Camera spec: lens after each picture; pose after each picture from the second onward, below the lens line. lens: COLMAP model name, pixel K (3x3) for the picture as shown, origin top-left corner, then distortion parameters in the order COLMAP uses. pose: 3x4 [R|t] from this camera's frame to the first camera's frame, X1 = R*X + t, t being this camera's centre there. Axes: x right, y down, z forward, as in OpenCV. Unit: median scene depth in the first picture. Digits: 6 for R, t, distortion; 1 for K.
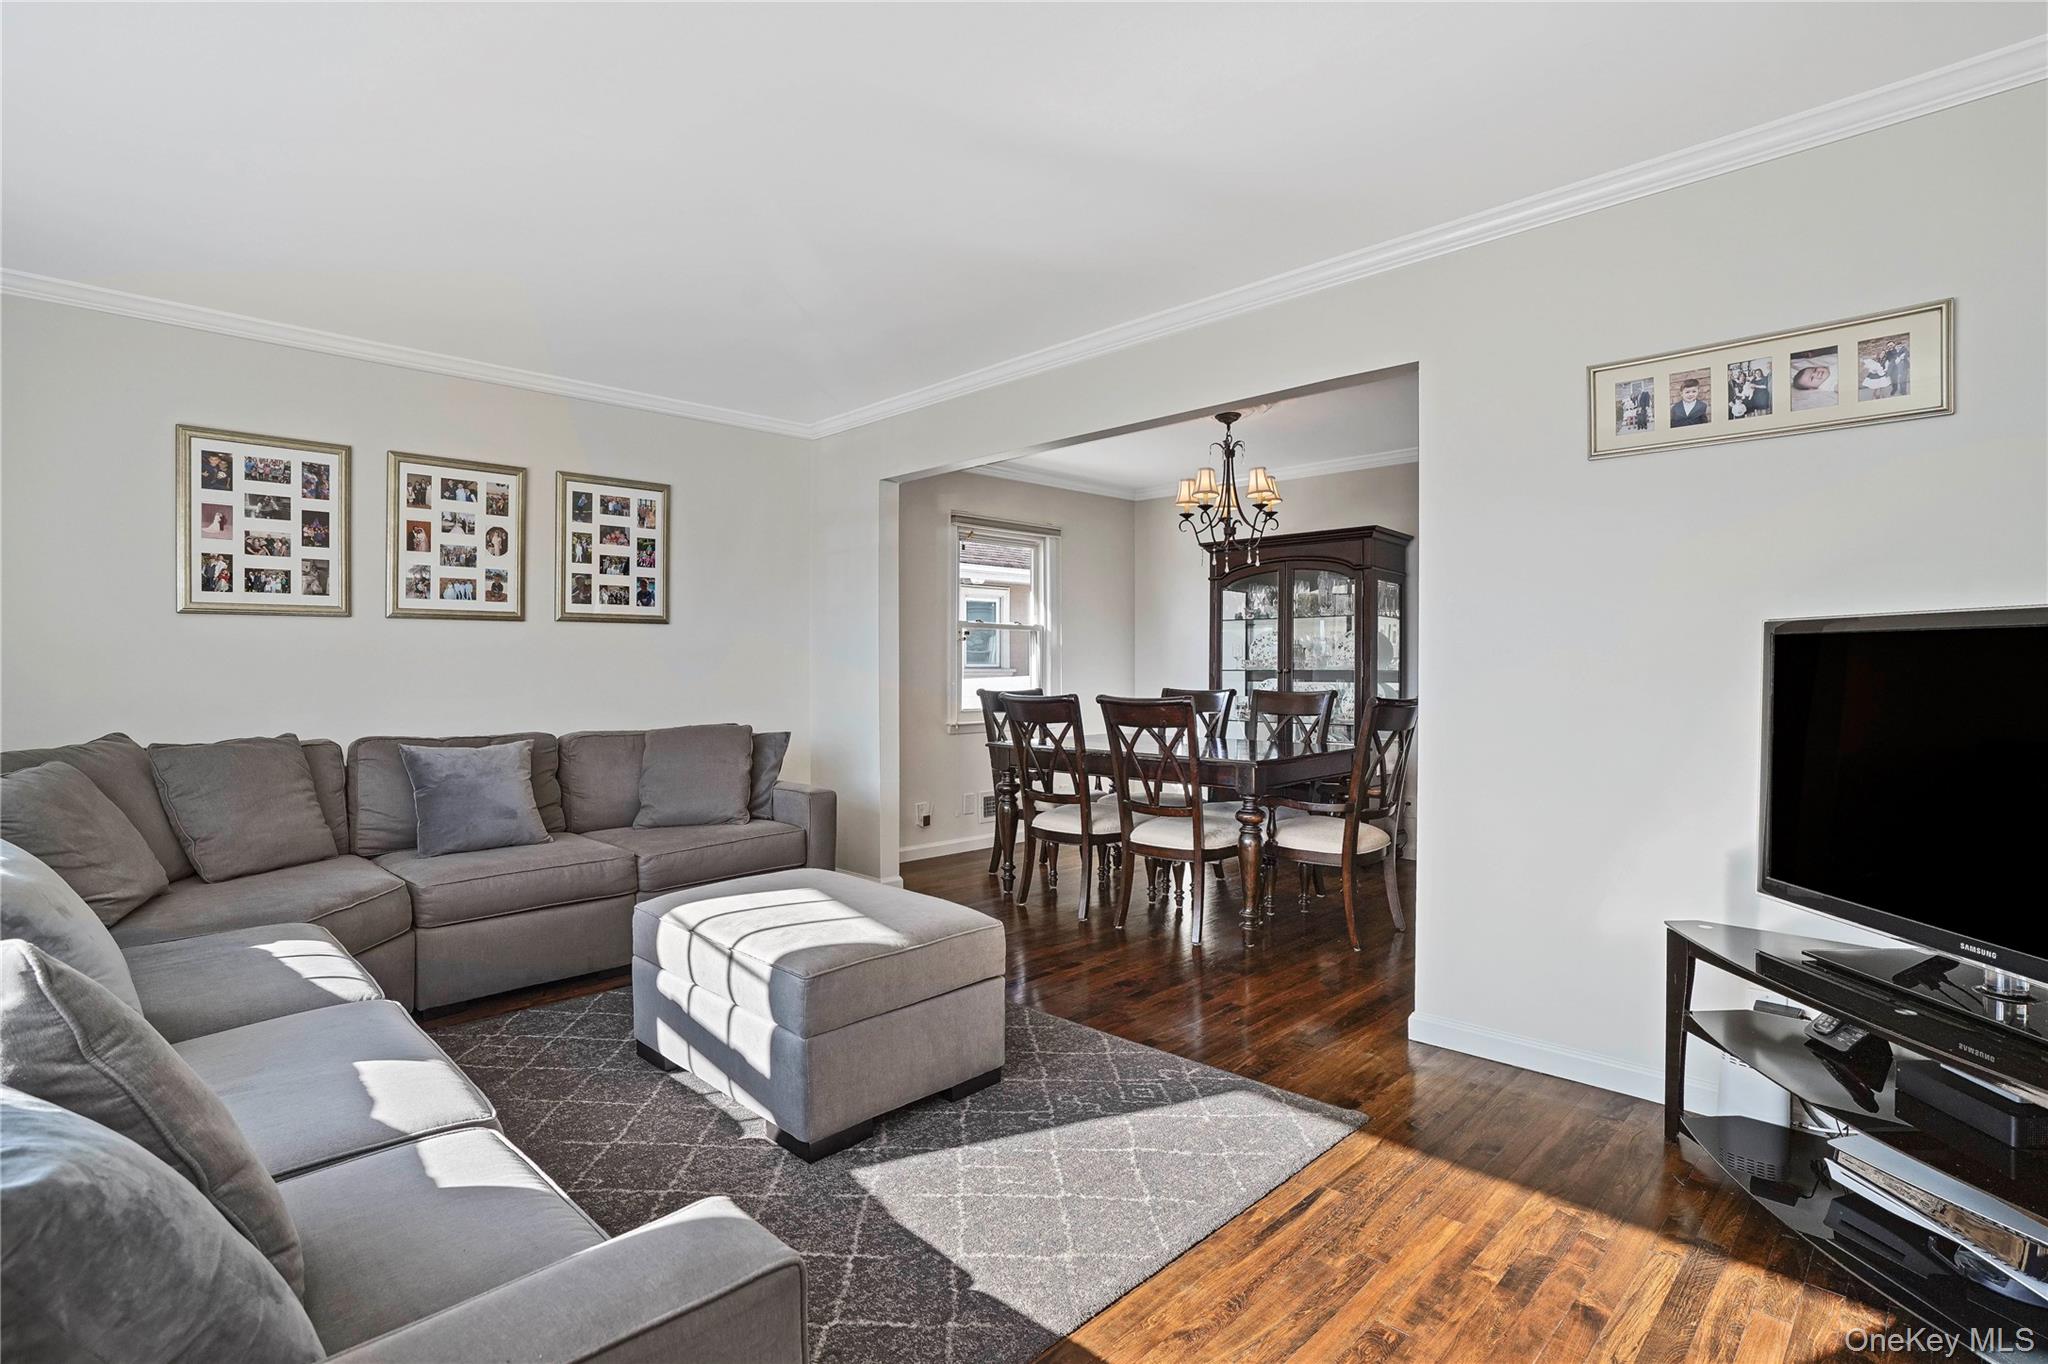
lens RADIAL K [[985.0, 0, 1025.2], [0, 985.0, 679.3], [0, 0, 1]] dist [-0.021583, 0.002627]
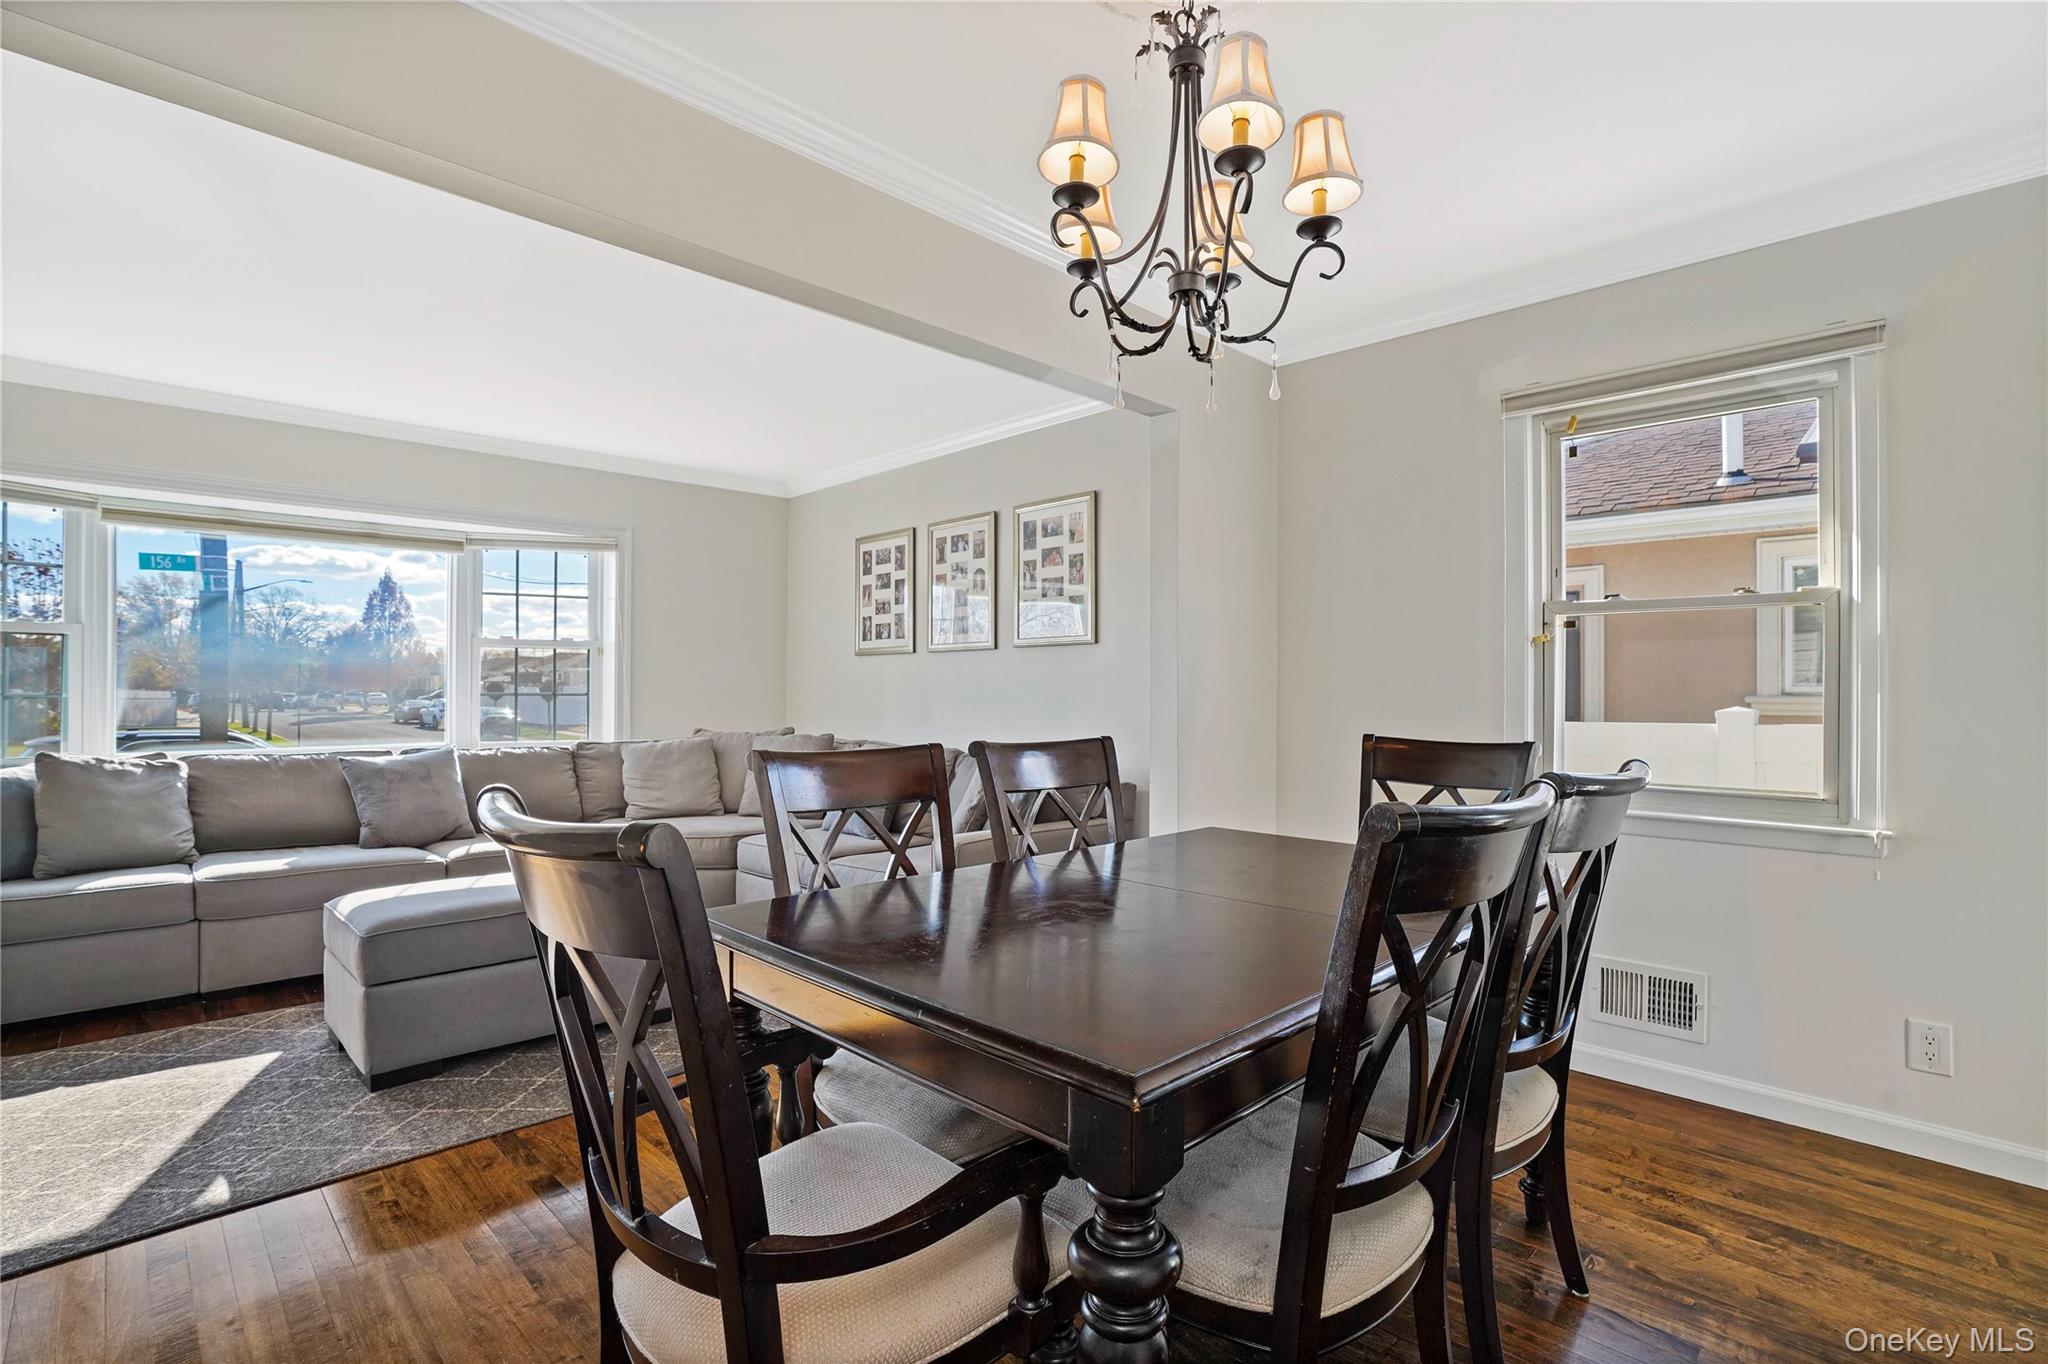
lens RADIAL K [[985.0, 0, 1028.8], [0, 985.0, 695.2], [0, 0, 1]] dist [-0.021583, 0.002627]
pose [[0.005074, -0.001305, -0.999986, 0.512973], [-0.022826, 0.999738, -0.001421, -0.005346], [0.999727, 0.022833, 0.005043, 0.876327]]
